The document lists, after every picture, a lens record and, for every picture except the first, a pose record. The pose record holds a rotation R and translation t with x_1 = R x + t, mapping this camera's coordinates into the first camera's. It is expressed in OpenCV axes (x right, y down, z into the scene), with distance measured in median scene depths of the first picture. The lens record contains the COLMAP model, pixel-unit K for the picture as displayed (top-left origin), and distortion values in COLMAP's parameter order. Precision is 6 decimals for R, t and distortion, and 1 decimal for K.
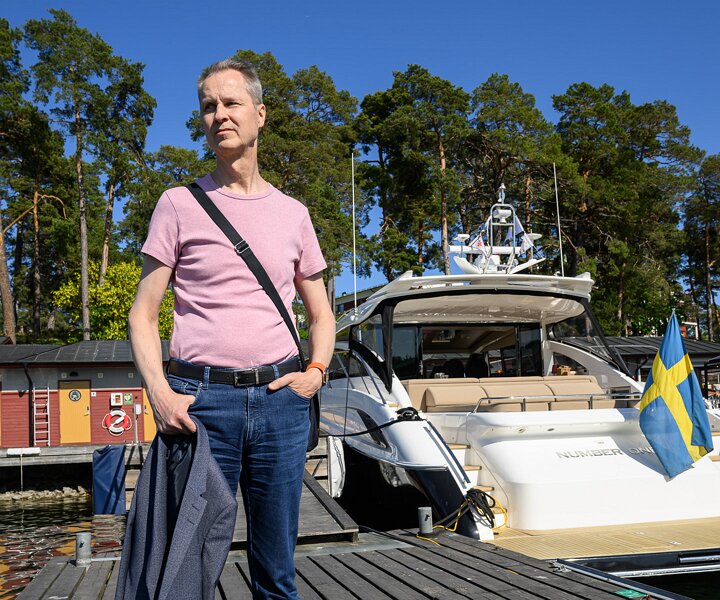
lens RADIAL K [[782.5, 0, 342.2], [0, 782.5, 300.6], [0, 0, 1]] dist [-0.025969, -0.018773]
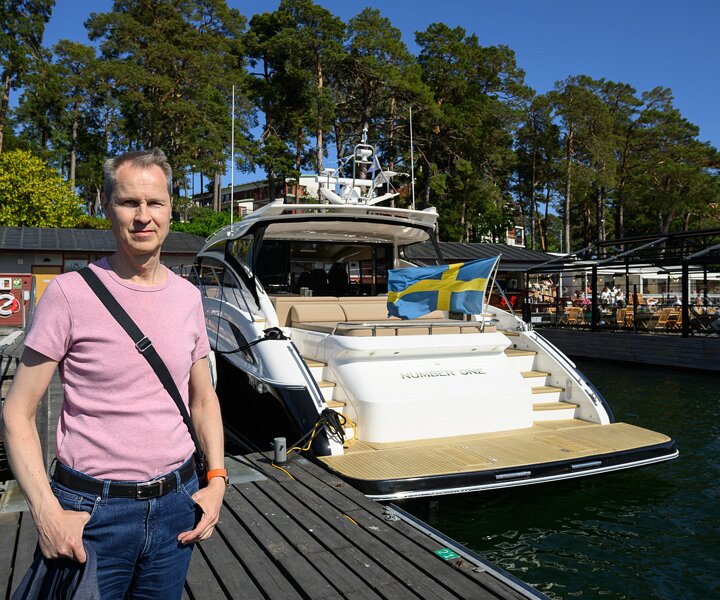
lens RADIAL K [[717.9, 0, 360.0], [0, 717.9, 300.0], [0, 0, 1]] dist [-0.045897, 0.018282]
pose [[0.976438, 0.029792, 0.213730, -0.027553], [-0.037446, 0.998791, 0.031851, 0.105463], [-0.212522, -0.039104, 0.976373, -0.041313]]
